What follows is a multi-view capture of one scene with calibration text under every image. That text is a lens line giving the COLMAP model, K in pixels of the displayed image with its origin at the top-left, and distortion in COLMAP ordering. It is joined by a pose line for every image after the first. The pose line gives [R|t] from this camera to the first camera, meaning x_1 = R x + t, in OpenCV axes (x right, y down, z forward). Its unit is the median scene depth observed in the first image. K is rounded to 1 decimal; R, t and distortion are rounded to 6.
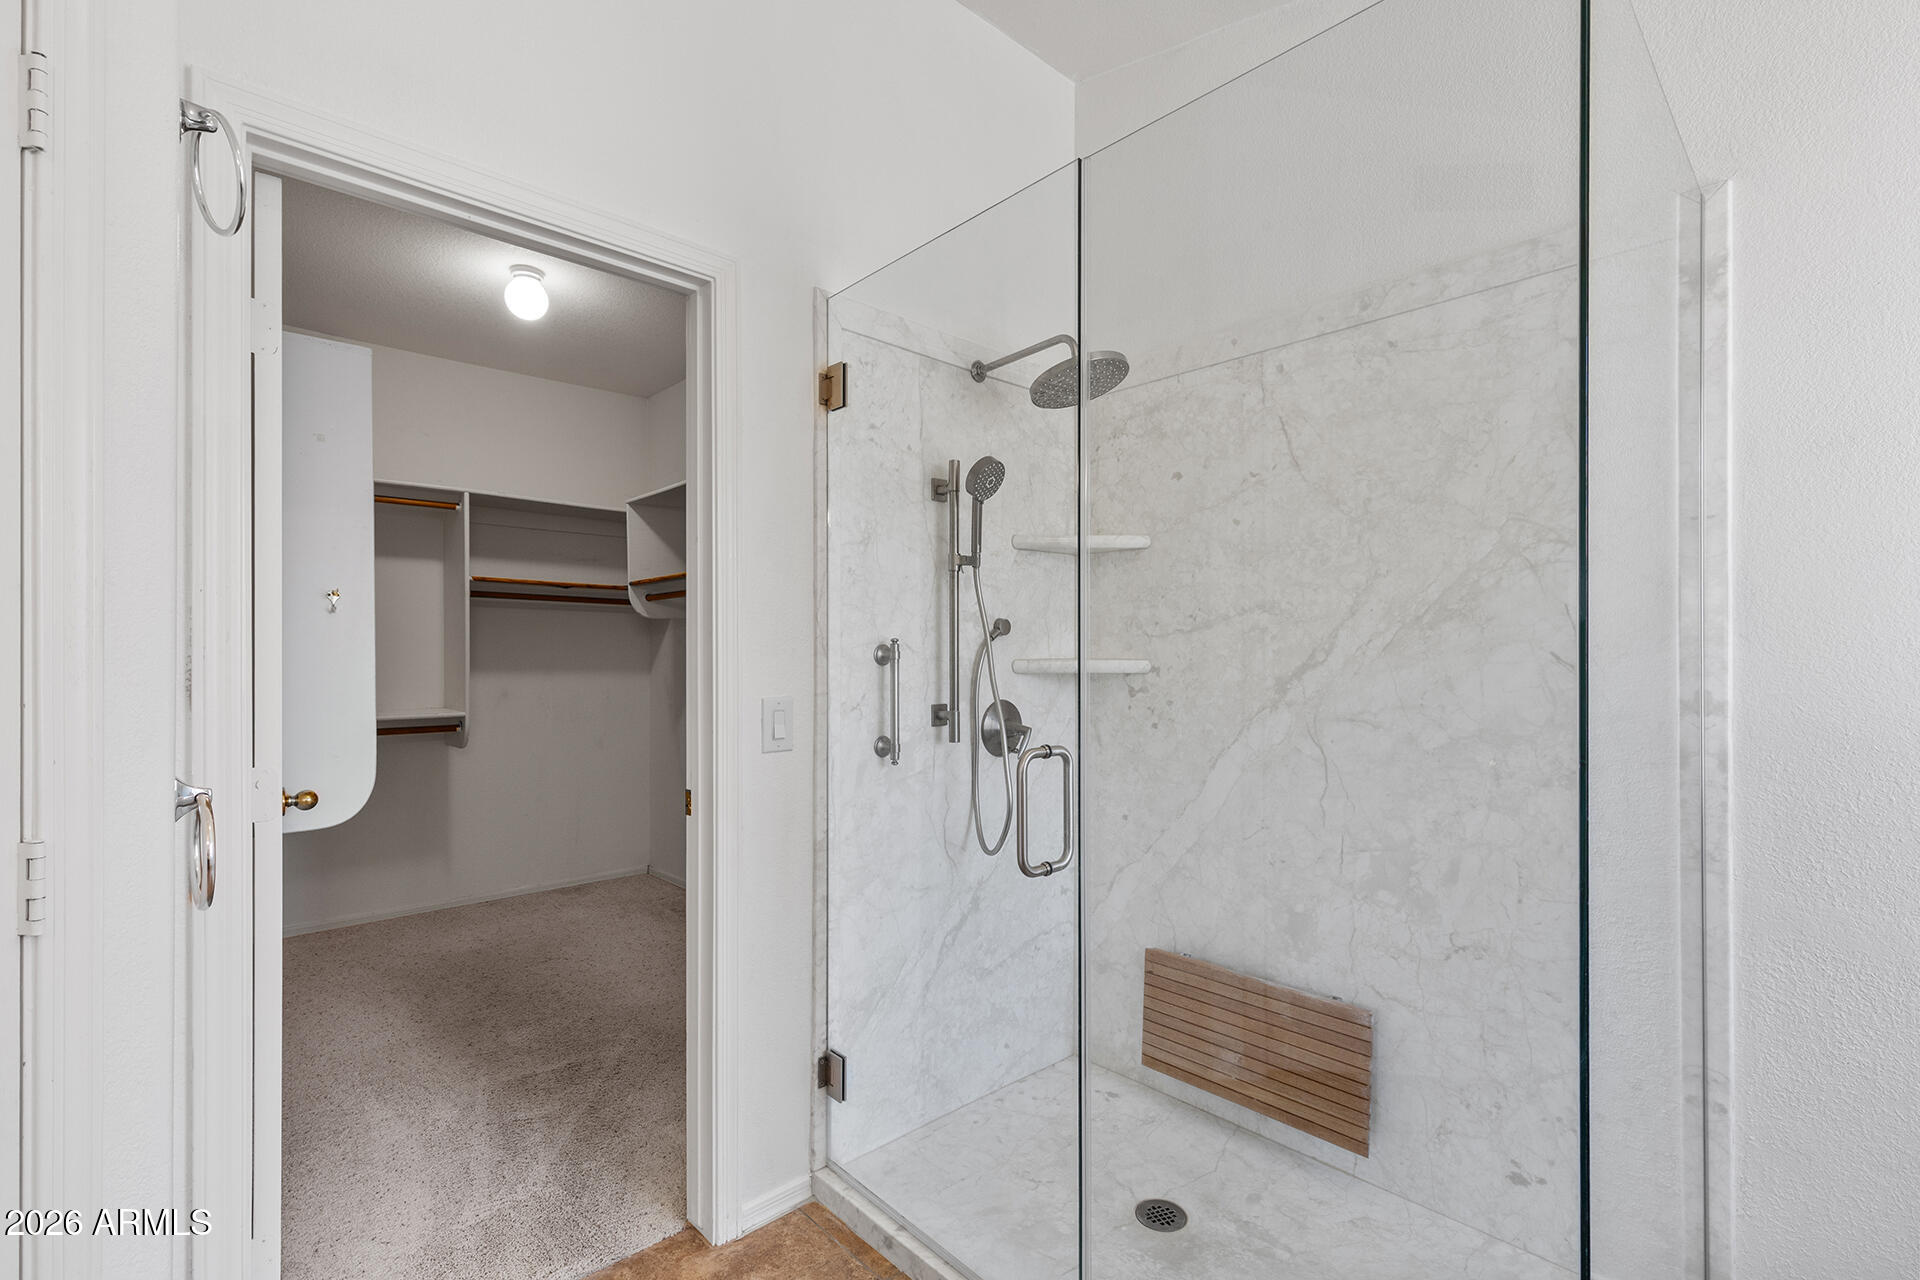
lens RADIAL K [[873.0, 0, 957.0], [0, 873.0, 658.2], [0, 0, 1]] dist [0.002435, 0.000504]
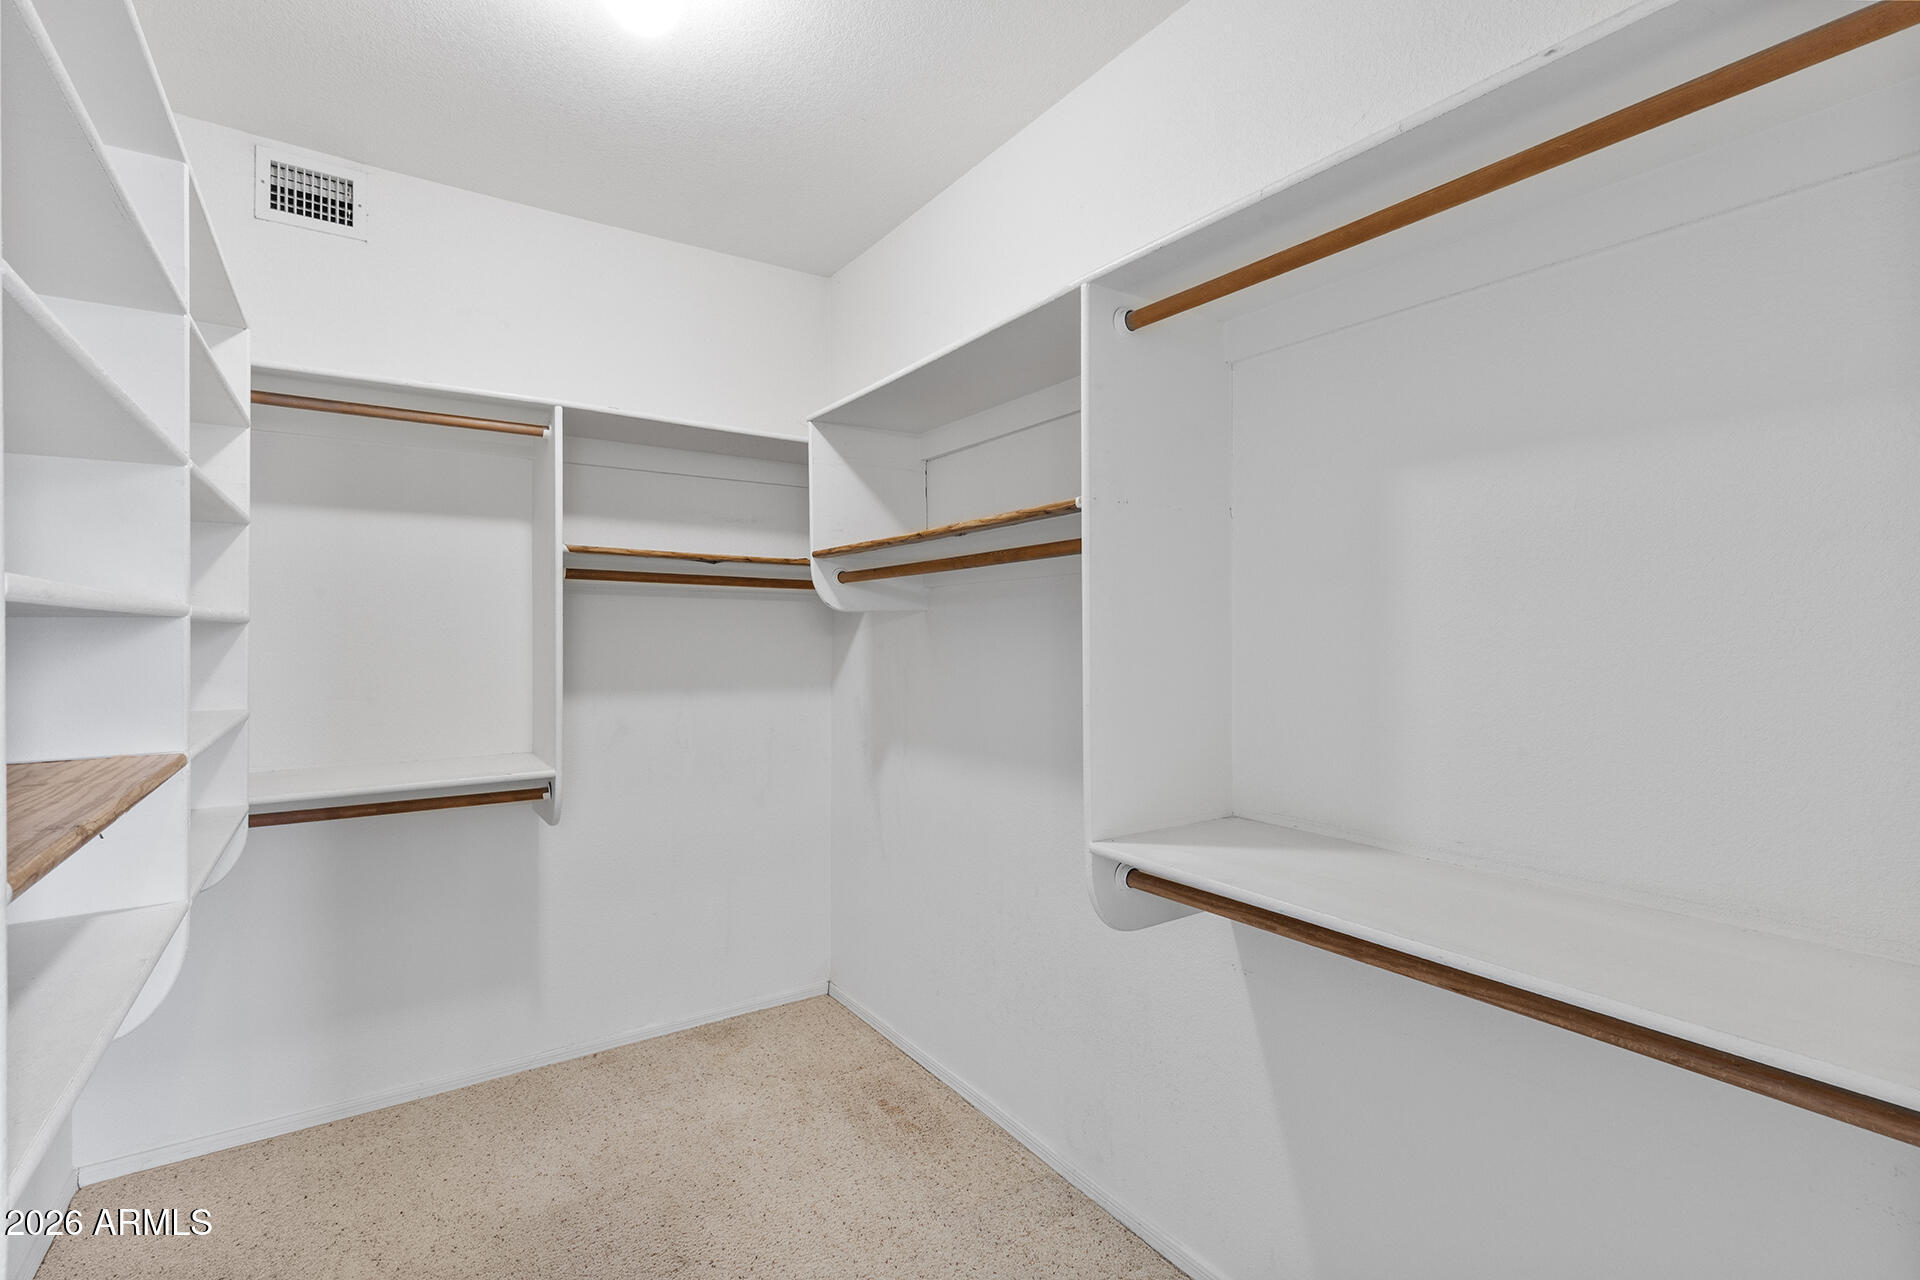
lens RADIAL K [[873.0, 0, 962.0], [0, 873.0, 629.3], [0, 0, 1]] dist [0.002435, 0.000504]
pose [[0.990159, -0.002864, -0.139919, -0.195723], [0.001212, 0.999929, -0.011895, -0.027040], [0.139943, 0.011609, 0.990092, 0.432668]]
